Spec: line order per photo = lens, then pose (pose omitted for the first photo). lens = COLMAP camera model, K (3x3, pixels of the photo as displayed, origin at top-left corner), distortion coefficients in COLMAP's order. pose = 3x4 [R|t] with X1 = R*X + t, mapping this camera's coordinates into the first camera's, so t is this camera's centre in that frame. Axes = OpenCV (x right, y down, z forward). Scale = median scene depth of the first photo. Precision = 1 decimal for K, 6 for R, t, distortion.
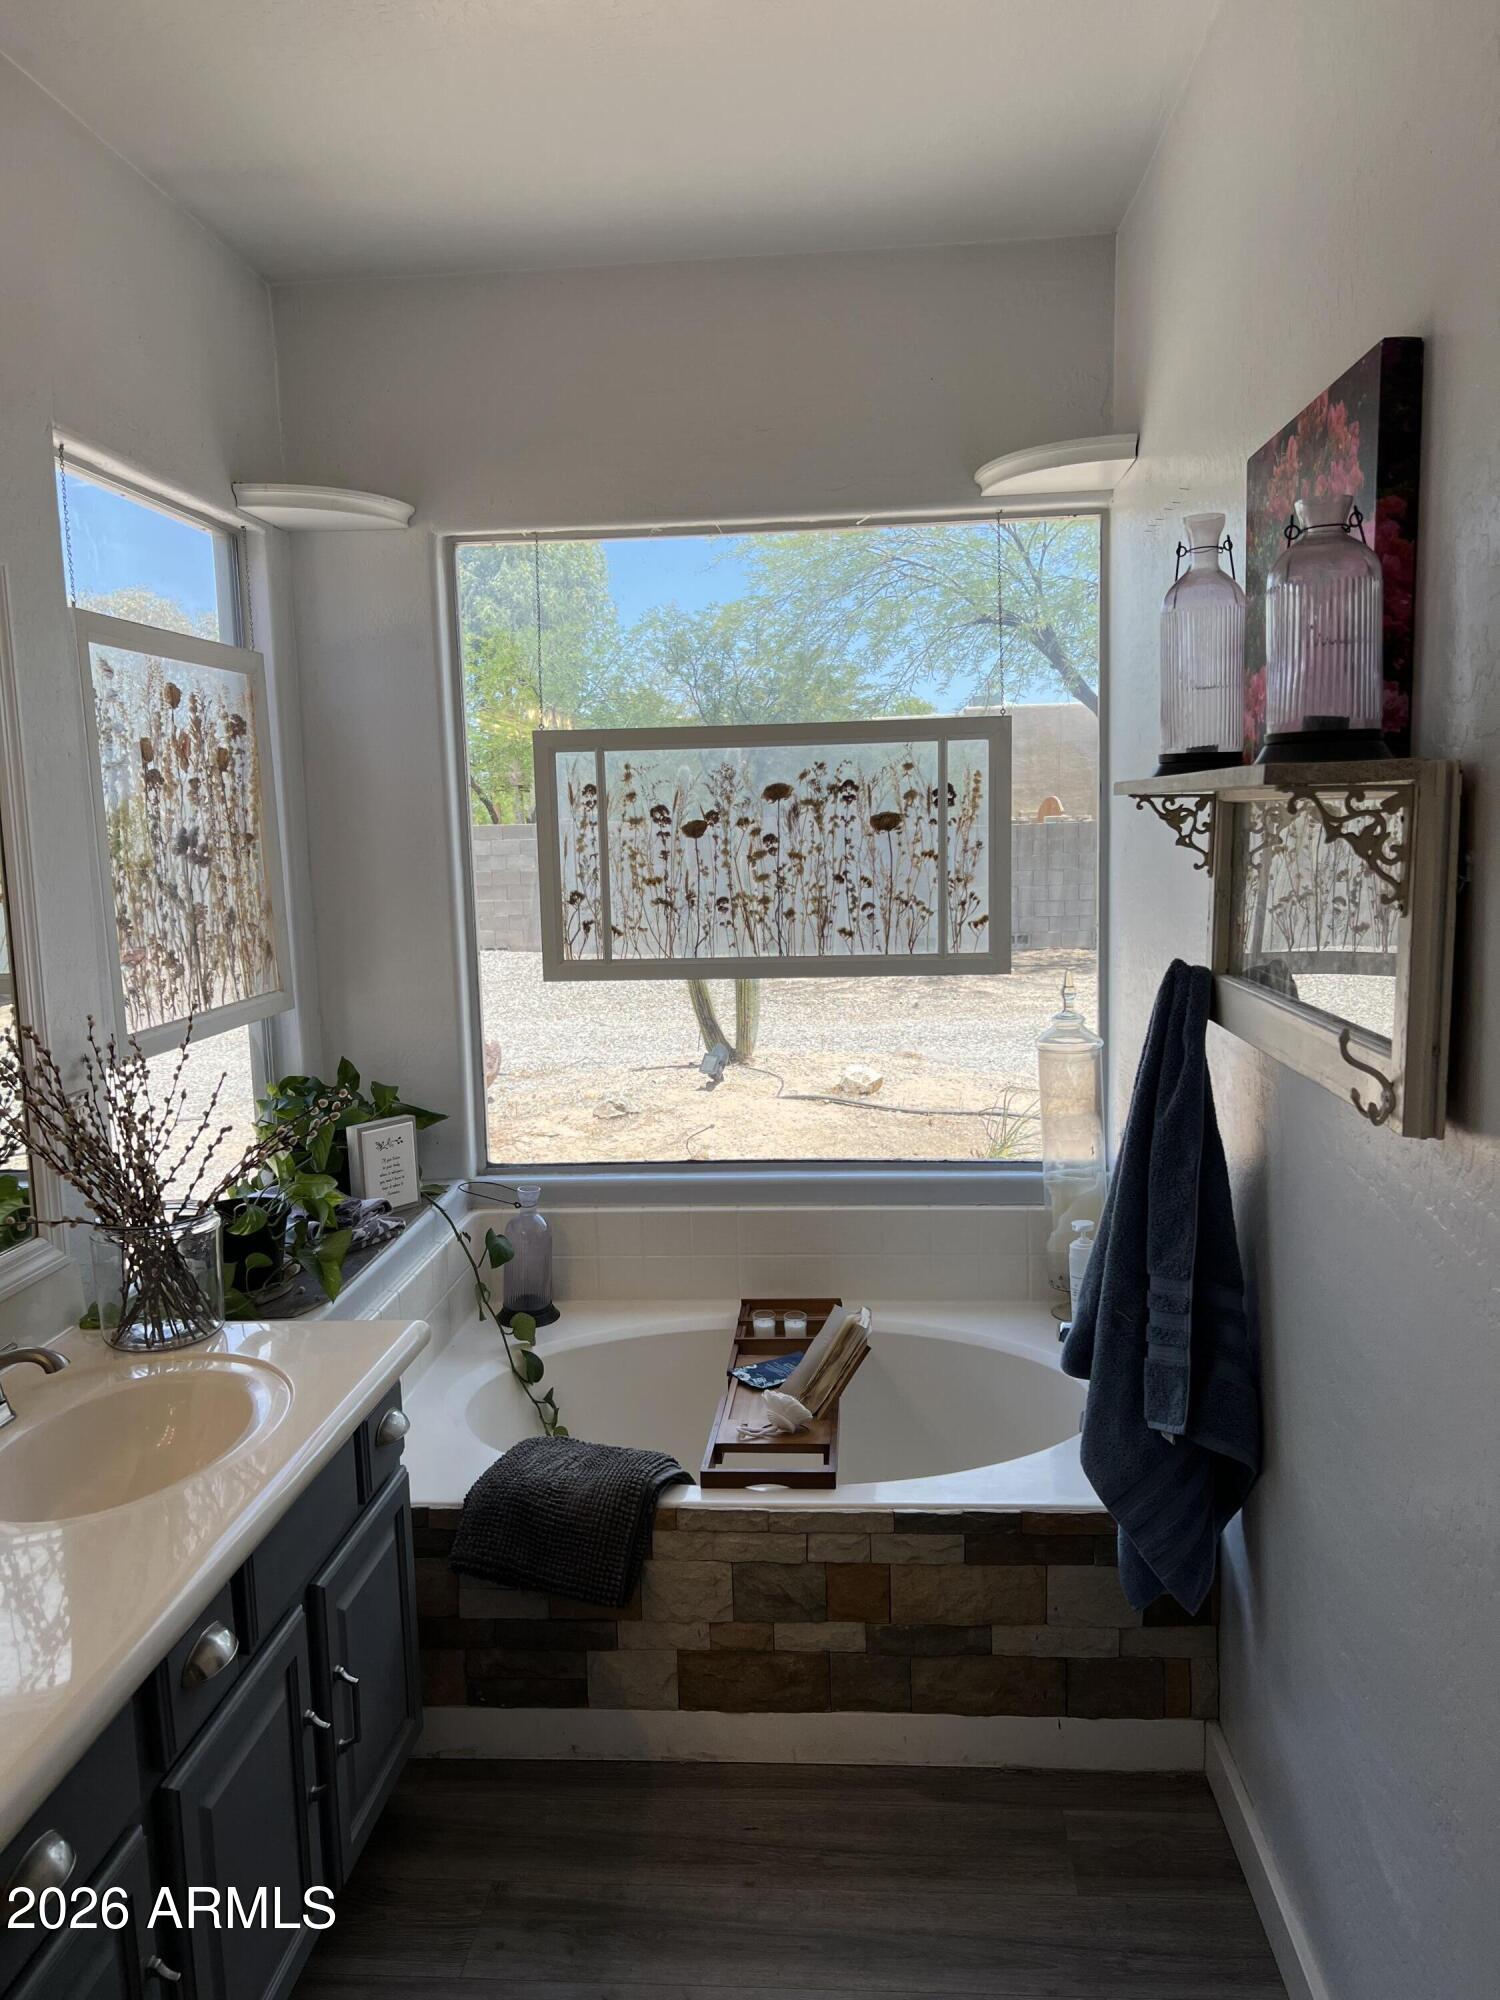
lens RADIAL K [[1508.5, 0, 743.2], [0, 1508.5, 1008.5], [0, 0, 1]] dist [0.052780, -0.063139]
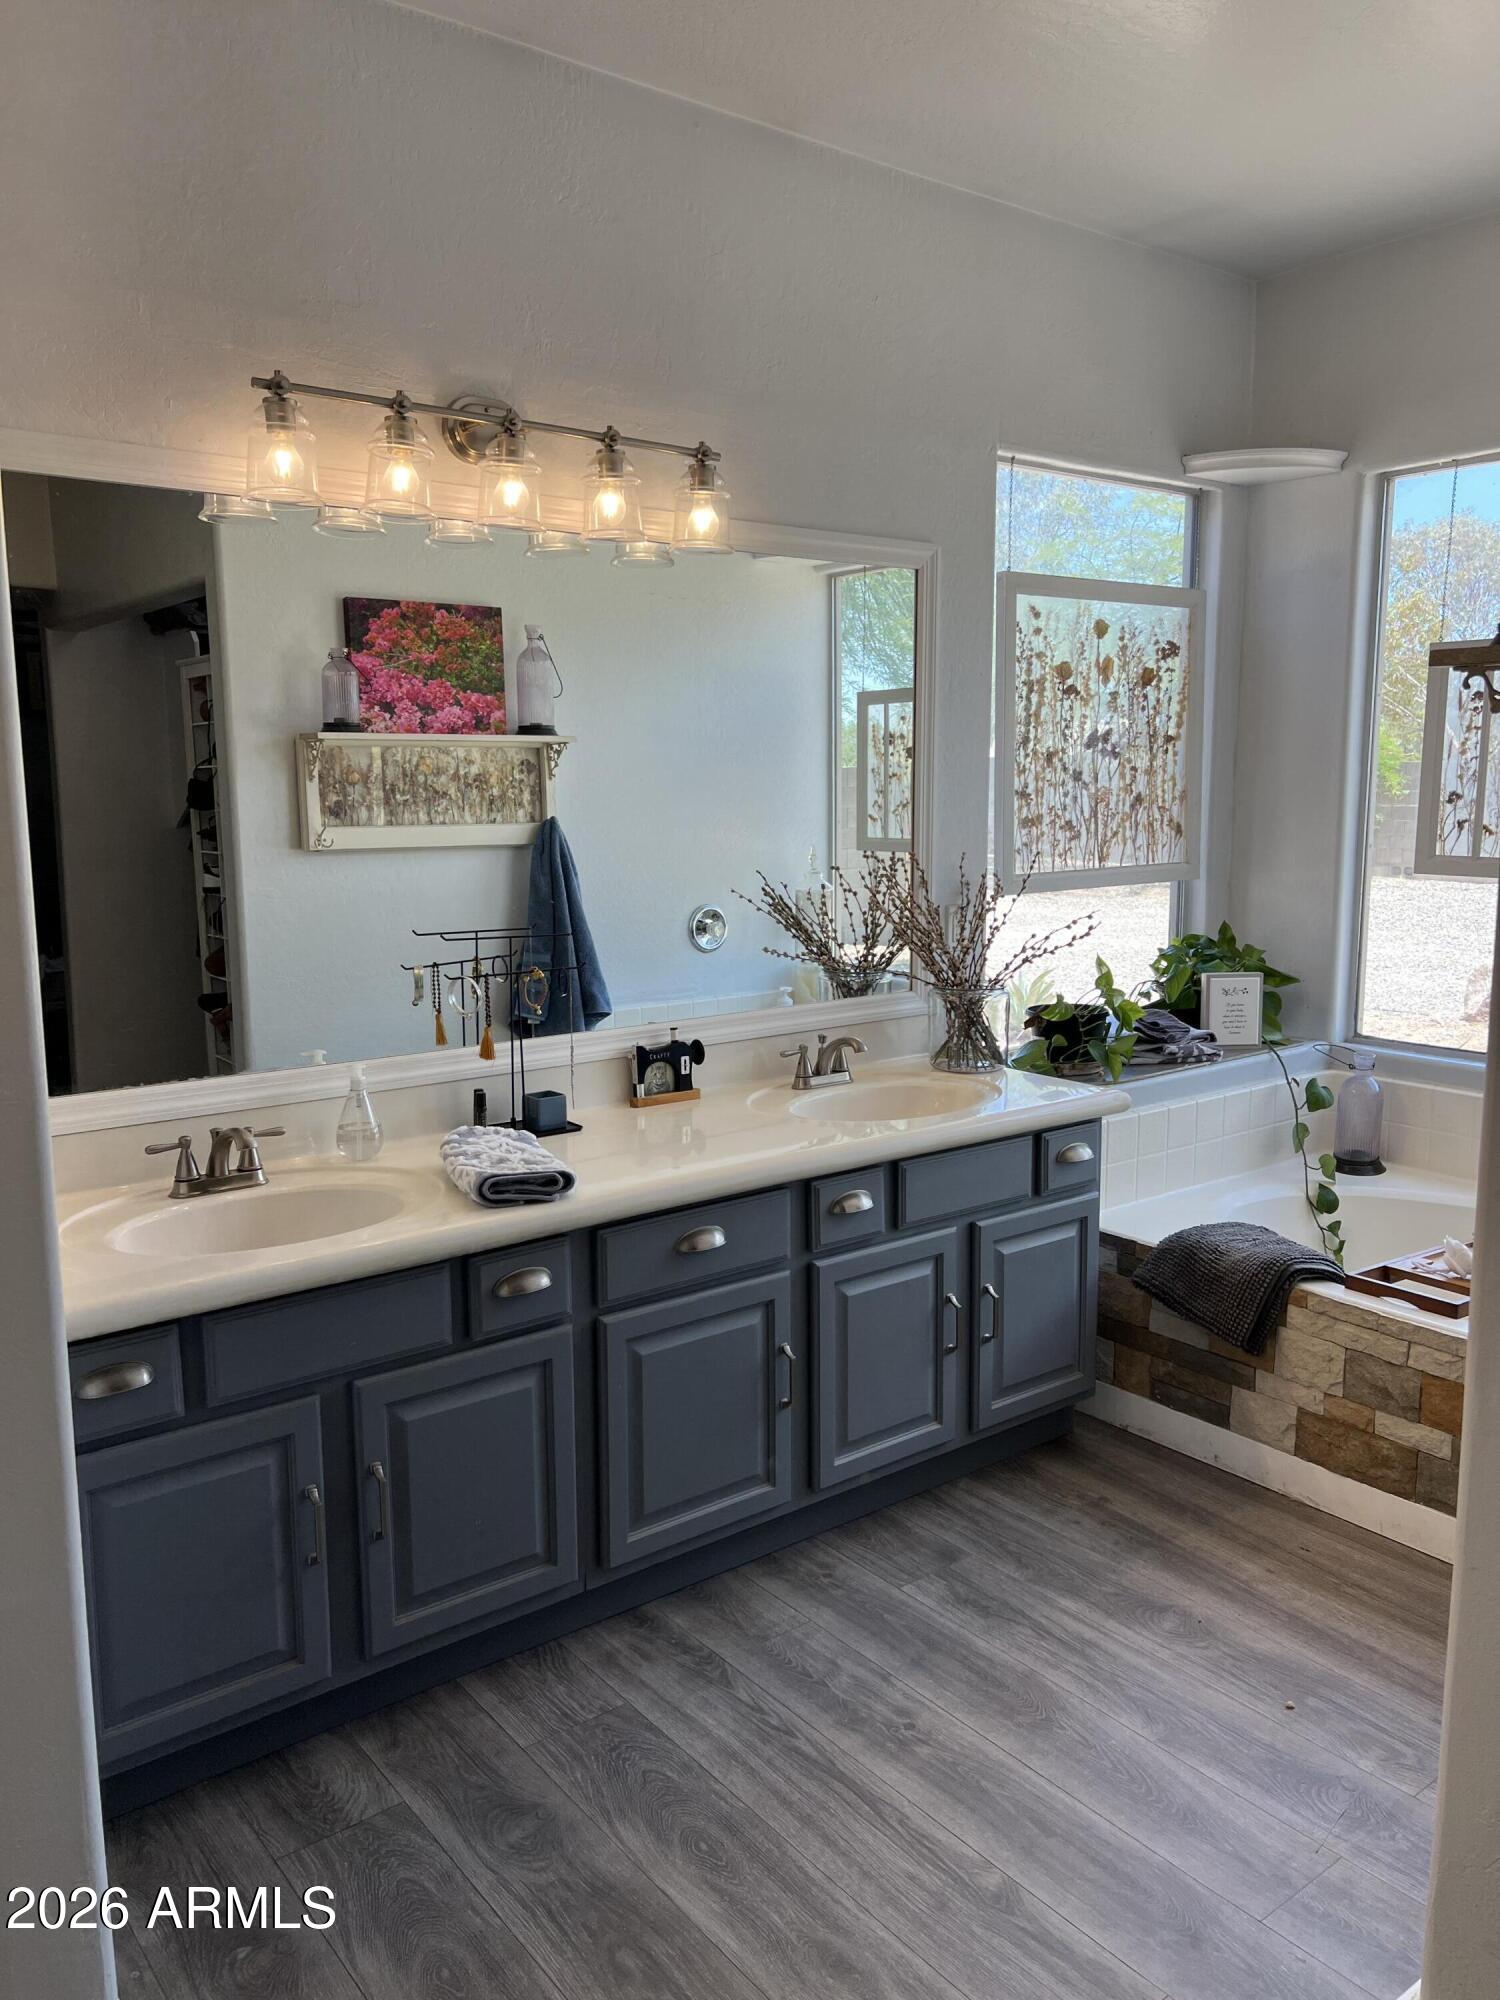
lens RADIAL K [[1508.5, 0, 743.2], [0, 1508.5, 1008.5], [0, 0, 1]] dist [0.052780, -0.063139]
pose [[0.674954, 0.137276, -0.724977, 0.410613], [-0.105723, 0.990395, 0.089106, 0.037989], [0.730246, 0.016504, 0.682985, -0.131434]]
